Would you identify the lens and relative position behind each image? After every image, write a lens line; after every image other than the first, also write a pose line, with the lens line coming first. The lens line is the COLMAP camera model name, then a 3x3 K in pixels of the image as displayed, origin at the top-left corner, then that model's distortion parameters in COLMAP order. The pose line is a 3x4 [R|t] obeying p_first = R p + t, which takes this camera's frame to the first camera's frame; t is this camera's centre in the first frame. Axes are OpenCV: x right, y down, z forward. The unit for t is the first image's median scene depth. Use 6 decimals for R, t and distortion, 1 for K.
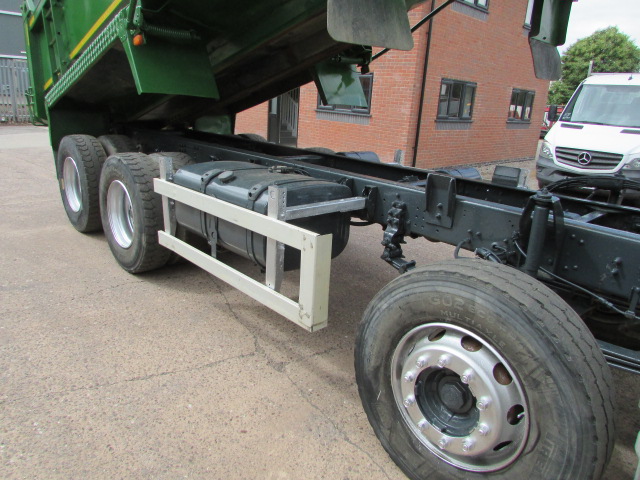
lens RADIAL K [[457.0, 0, 310.1], [0, 457.0, 238.2], [0, 0, 1]] dist [-0.025501, 0.005519]
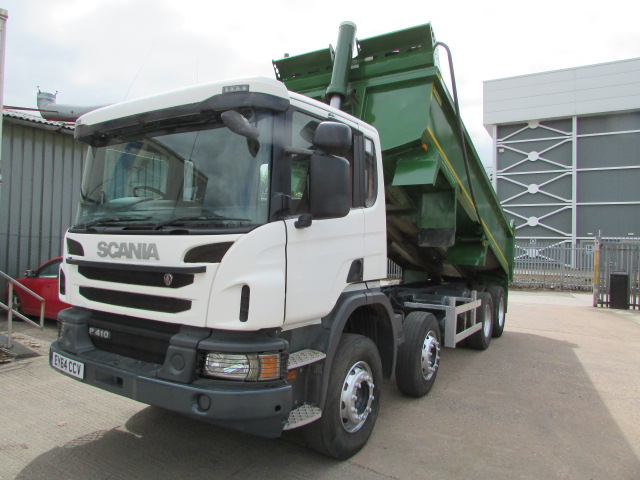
lens RADIAL K [[457.0, 0, 310.1], [0, 457.0, 238.2], [0, 0, 1]] dist [-0.025501, 0.005519]
pose [[0.252919, -0.070306, -0.964930, 1.605685], [-0.300497, 0.942321, -0.147422, 0.032710], [0.919638, 0.327244, 0.217204, 0.092946]]
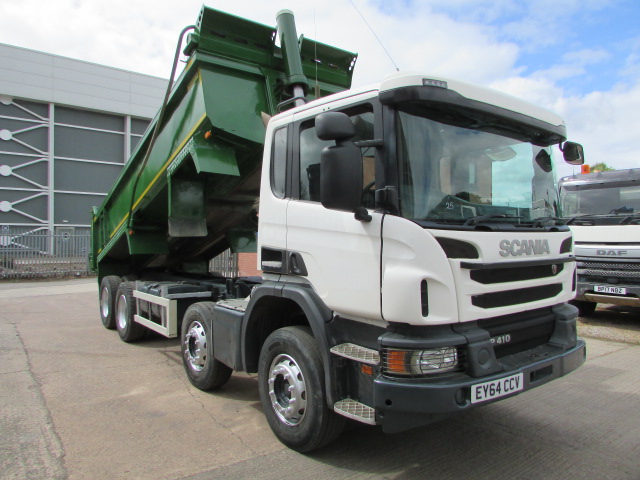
lens RADIAL K [[457.0, 0, 310.1], [0, 457.0, 238.2], [0, 0, 1]] dist [-0.025501, 0.005519]
pose [[0.991773, -0.066055, -0.109650, 0.552839], [0.029777, 0.952127, -0.304250, 0.233772], [0.124498, 0.298482, 0.946261, -0.768276]]
